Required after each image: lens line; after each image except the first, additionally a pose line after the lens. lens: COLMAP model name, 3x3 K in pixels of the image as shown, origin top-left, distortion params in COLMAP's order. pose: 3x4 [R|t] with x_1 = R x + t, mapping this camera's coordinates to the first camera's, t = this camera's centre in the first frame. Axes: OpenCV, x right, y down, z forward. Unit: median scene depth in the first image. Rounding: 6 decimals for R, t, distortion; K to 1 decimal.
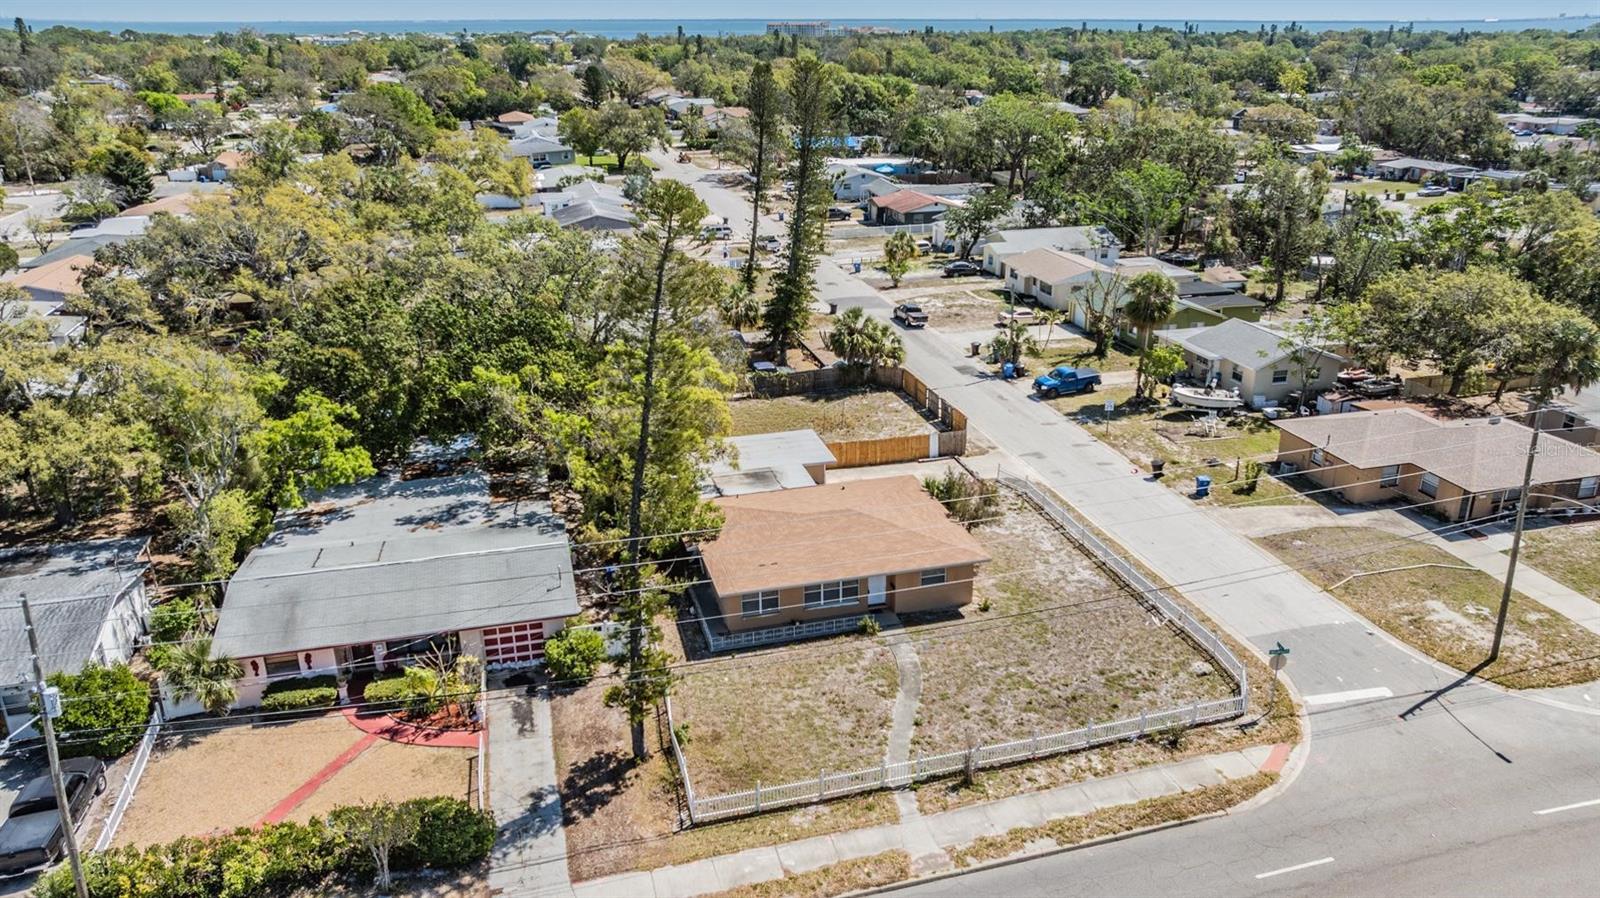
lens RADIAL K [[1125.4, 0, 817.3], [0, 1125.4, 446.3], [0, 0, 1]] dist [-0.019387, 0.003040]
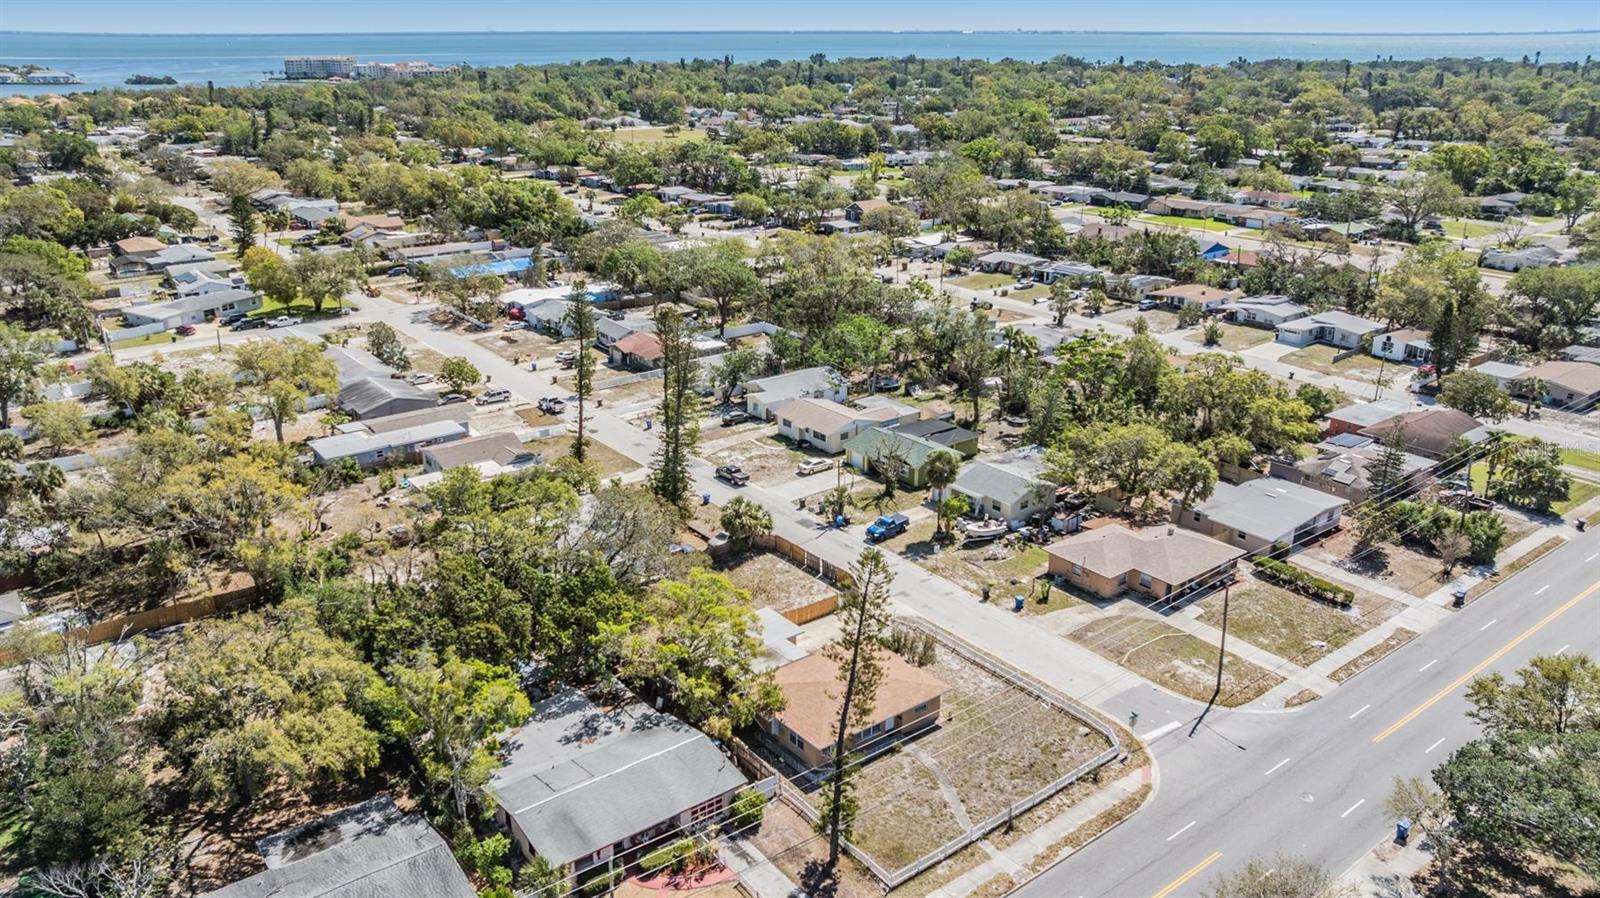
lens RADIAL K [[1169.6, 0, 800.0], [0, 1169.6, 449.0], [0, 0, 1]] dist [-0.021083, -0.001134]
pose [[0.928076, -0.127016, 0.350061, -0.591188], [0.132760, 0.991119, 0.007644, -0.282299], [-0.347923, 0.039380, 0.936696, -0.513767]]
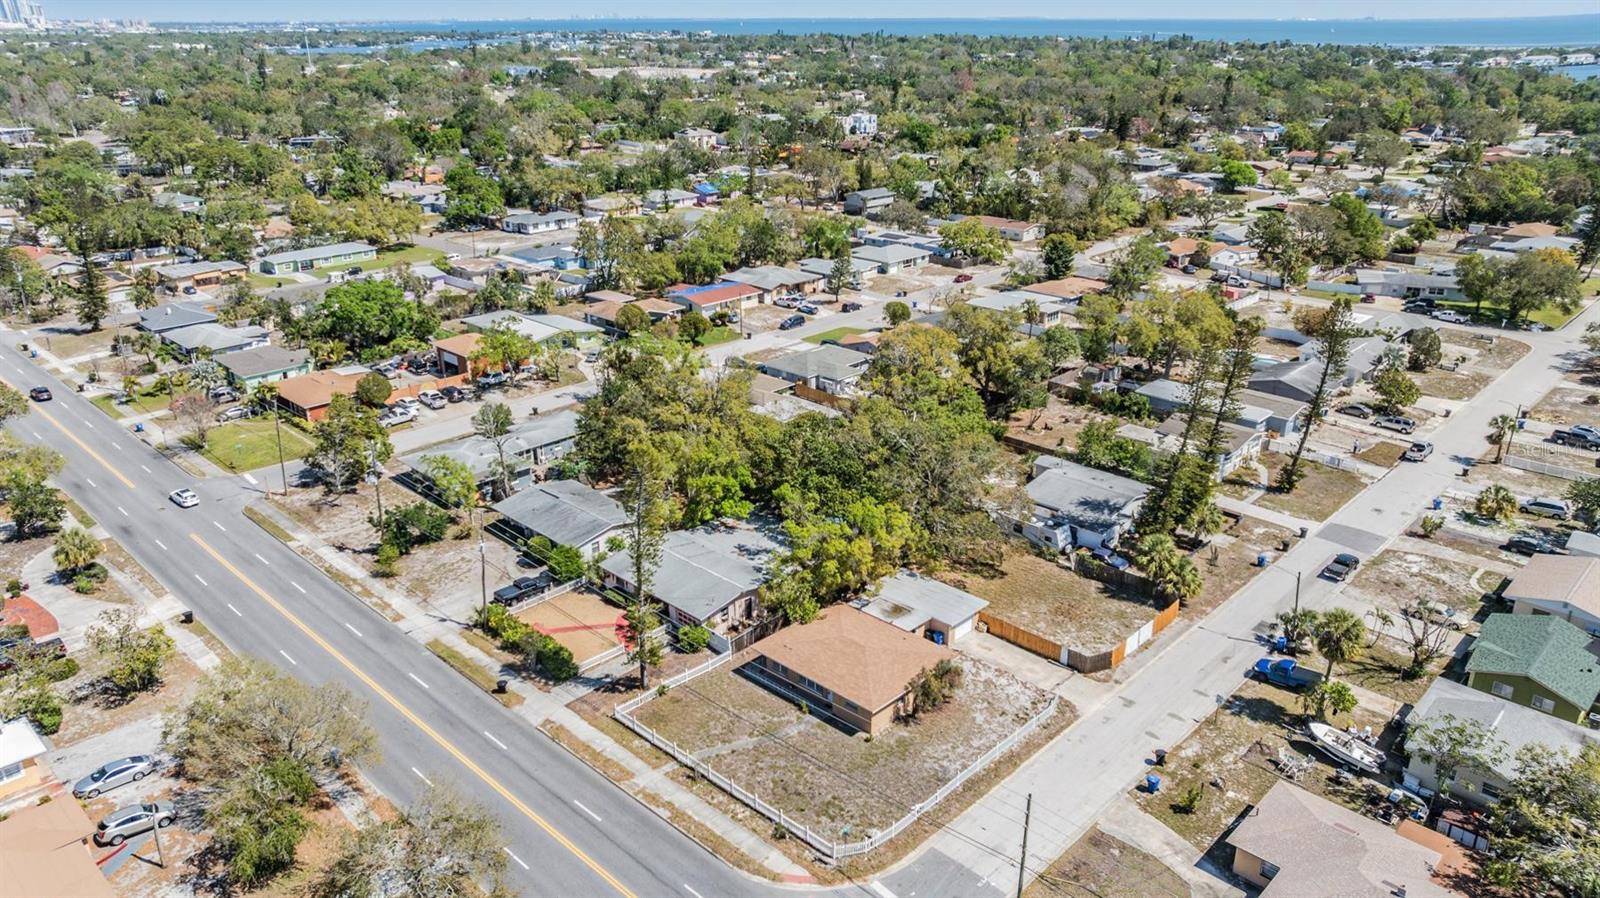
lens RADIAL K [[1118.7, 0, 800.0], [0, 1118.7, 449.0], [0, 0, 1]] dist [-0.017060, -0.000134]
pose [[0.497160, 0.312175, -0.809555, 1.232929], [-0.305060, 0.936353, 0.173728, -0.474323], [0.812262, 0.160592, 0.560749, -0.006081]]
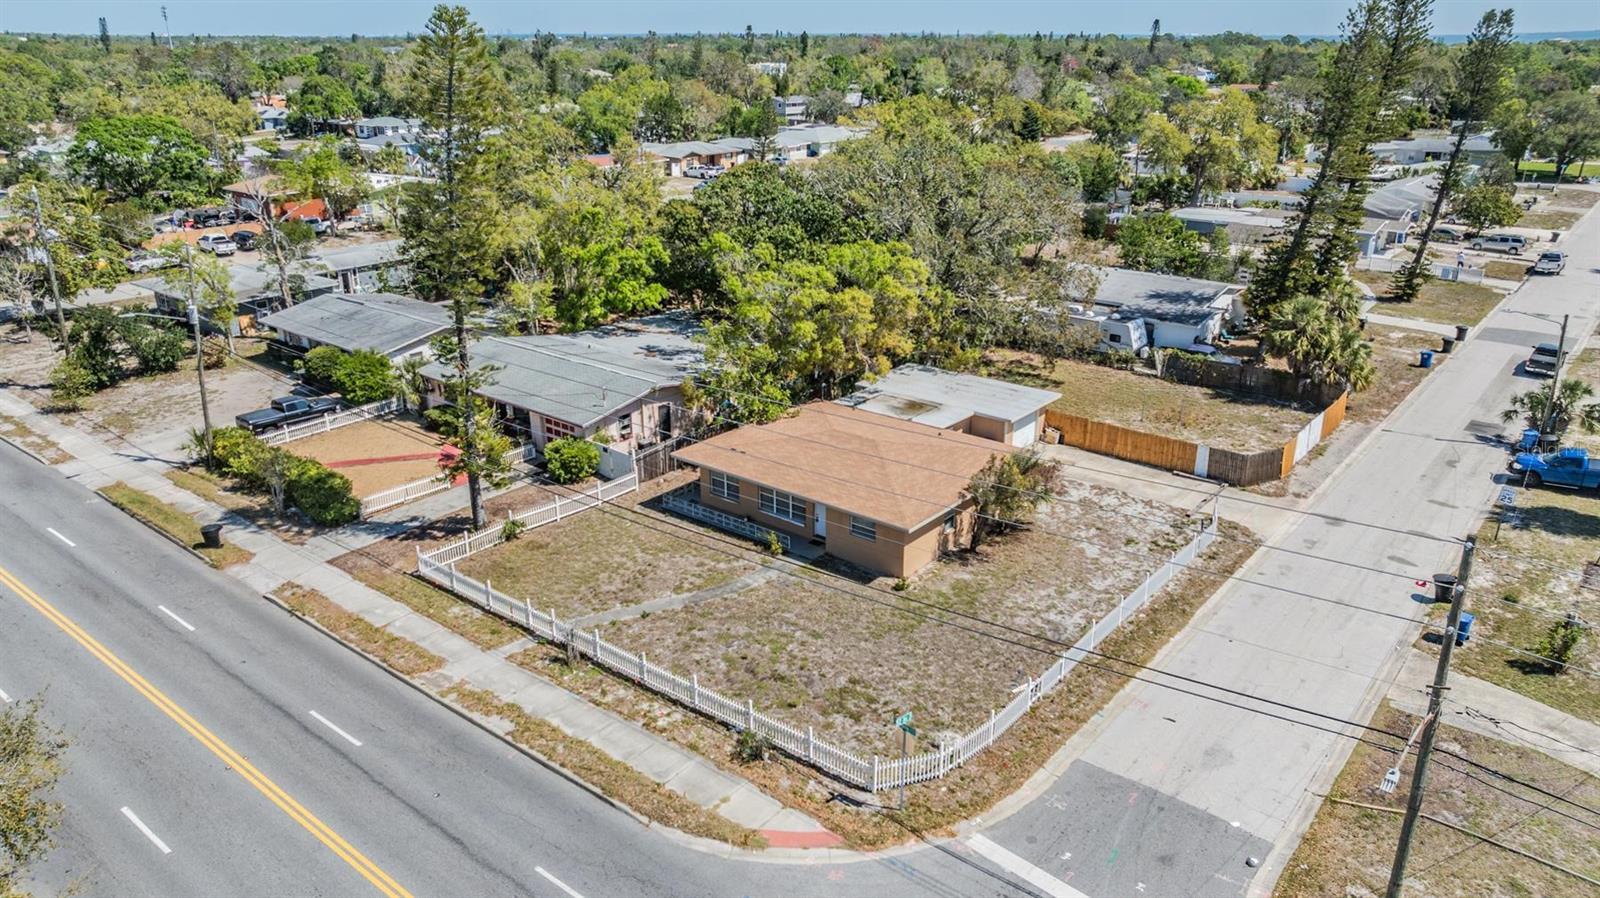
lens RADIAL K [[1118.7, 0, 800.0], [0, 1118.7, 449.0], [0, 0, 1]] dist [-0.017060, -0.000134]
pose [[0.570224, 0.285815, -0.770165, 0.714950], [-0.291641, 0.946886, 0.135470, -0.042590], [0.767978, 0.147363, 0.623293, 0.419396]]
